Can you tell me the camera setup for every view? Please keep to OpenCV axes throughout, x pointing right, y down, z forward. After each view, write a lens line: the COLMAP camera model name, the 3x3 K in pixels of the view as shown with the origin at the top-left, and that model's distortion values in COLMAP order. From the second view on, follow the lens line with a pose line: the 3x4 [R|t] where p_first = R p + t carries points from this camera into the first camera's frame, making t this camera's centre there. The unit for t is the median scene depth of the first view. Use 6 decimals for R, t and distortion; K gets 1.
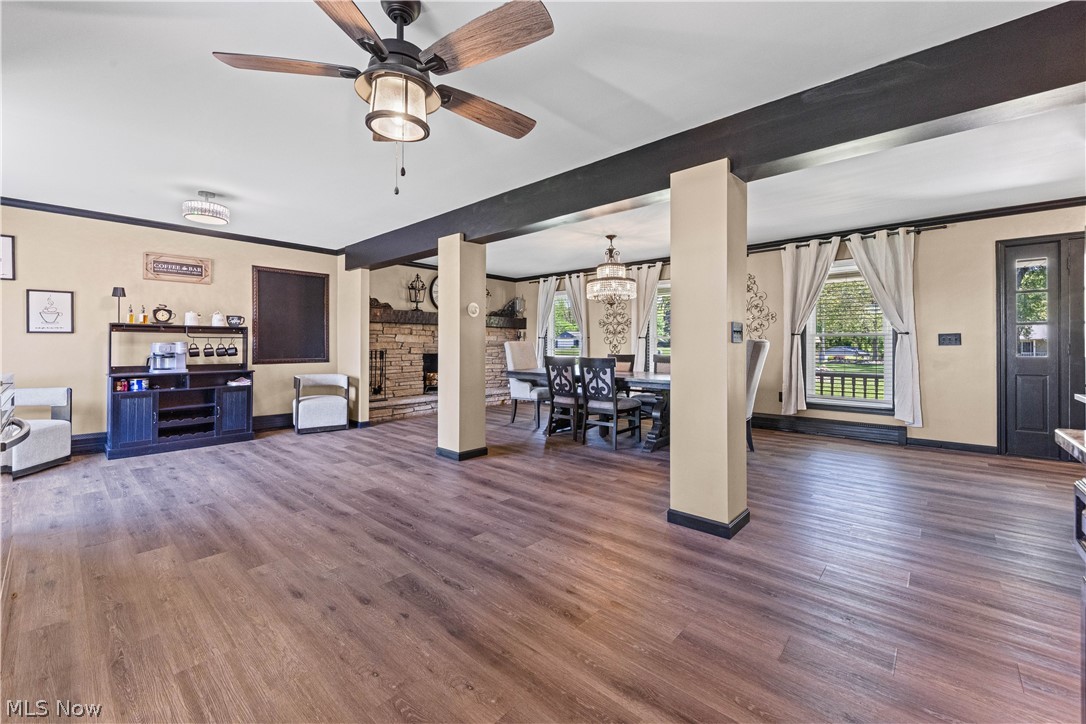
lens RADIAL K [[437.9, 0, 535.1], [0, 437.9, 346.8], [0, 0, 1]] dist [0.014800, -0.000025]
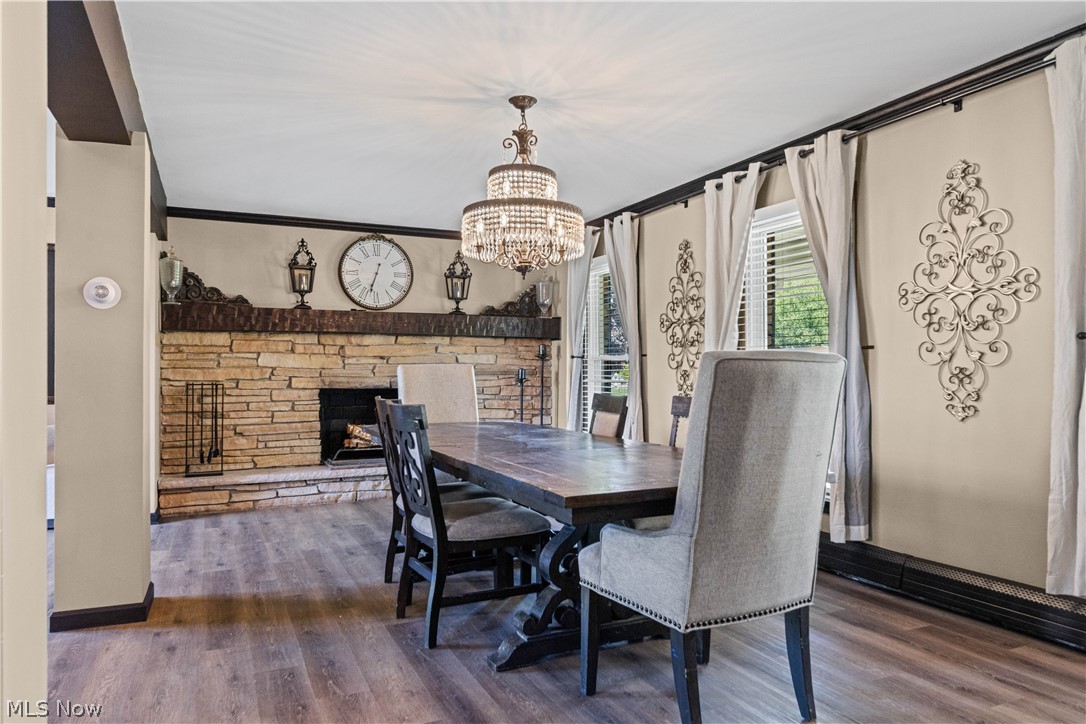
lens RADIAL K [[713.5, 0, 542.1], [0, 713.5, 372.0], [0, 0, 1]] dist [0.019959, -0.002027]
pose [[0.923449, -0.001835, -0.383716, 0.405777], [-0.000003, 0.999989, -0.004789, -0.000500], [0.383721, 0.004423, 0.923439, 0.371467]]
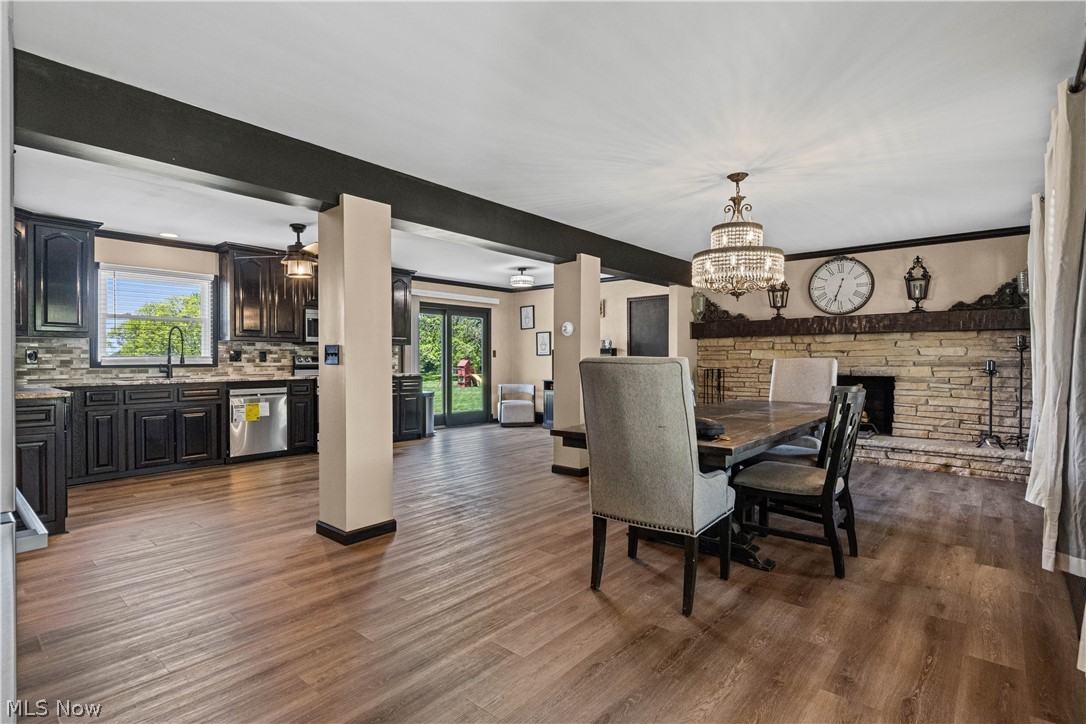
lens RADIAL K [[527.0, 0, 534.7], [0, 527.0, 363.0], [0, 0, 1]] dist [0.003020, -0.000960]
pose [[0.023668, 0.006627, -0.999698, 0.791579], [-0.004575, 0.999968, 0.006520, -0.009578], [0.999709, 0.004419, 0.023698, 0.662882]]
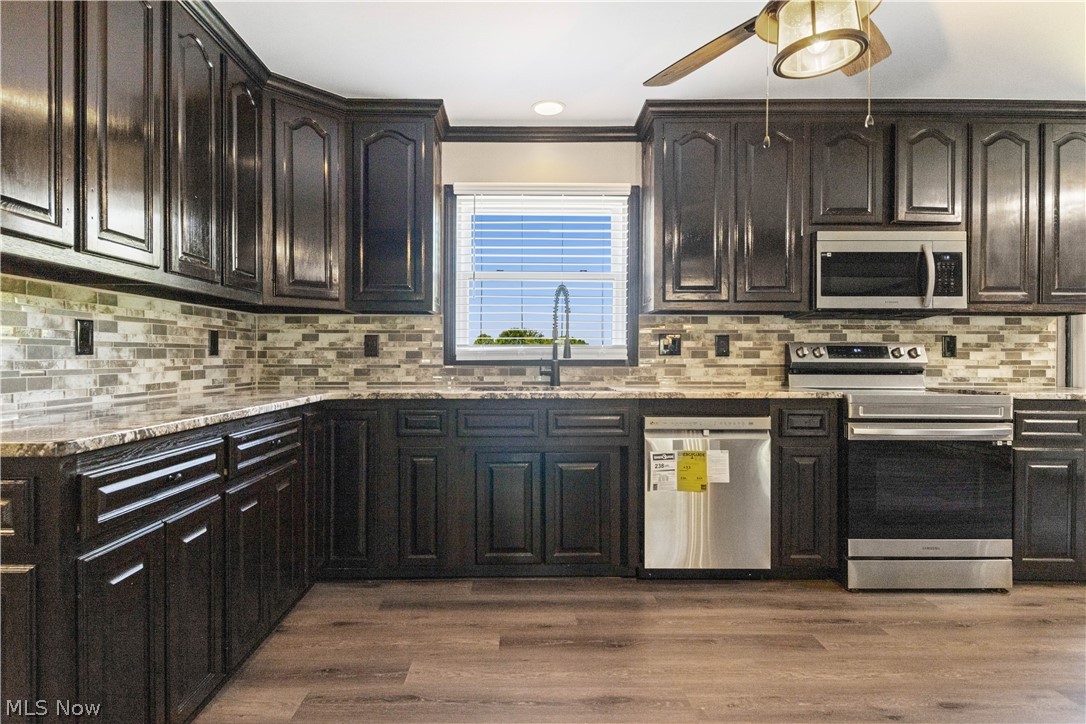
lens RADIAL K [[568.8, 0, 527.8], [0, 568.8, 359.9], [0, 0, 1]] dist [0.004787, 0.000225]
pose [[-0.734490, -0.002957, -0.678613, 0.199553], [-0.006756, 0.999973, 0.002956, 0.000882], [0.678585, 0.006756, -0.734490, 0.404199]]
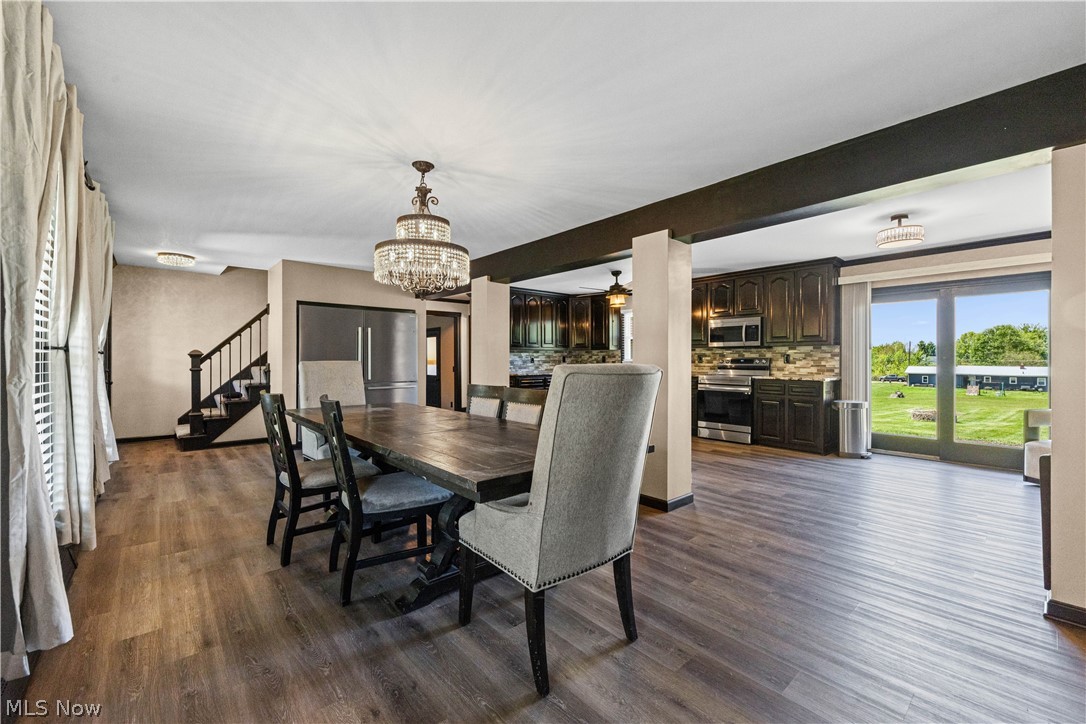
lens RADIAL K [[444.5, 0, 541.3], [0, 444.5, 358.0], [0, 0, 1]] dist [0.000865, -0.000333]
pose [[-0.993854, 0.000017, 0.110700, -0.027068], [0.000240, 0.999998, 0.001996, -0.018311], [-0.110700, 0.002010, -0.993852, 1.402040]]
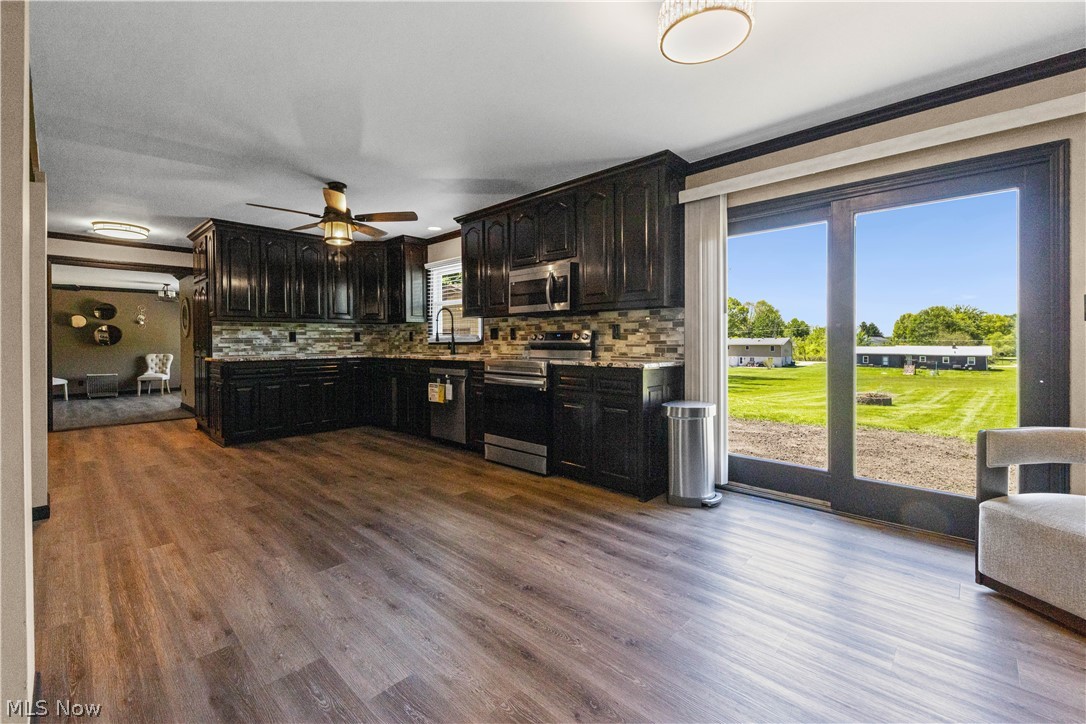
lens RADIAL K [[457.1, 0, 543.1], [0, 457.1, 344.5], [0, 0, 1]] dist [0.003242, 0.000455]
pose [[-0.999855, 0.003643, 0.016661, -0.399787], [0.003840, 0.999923, 0.011797, -0.003151], [-0.016617, 0.011860, -0.999792, 0.953567]]
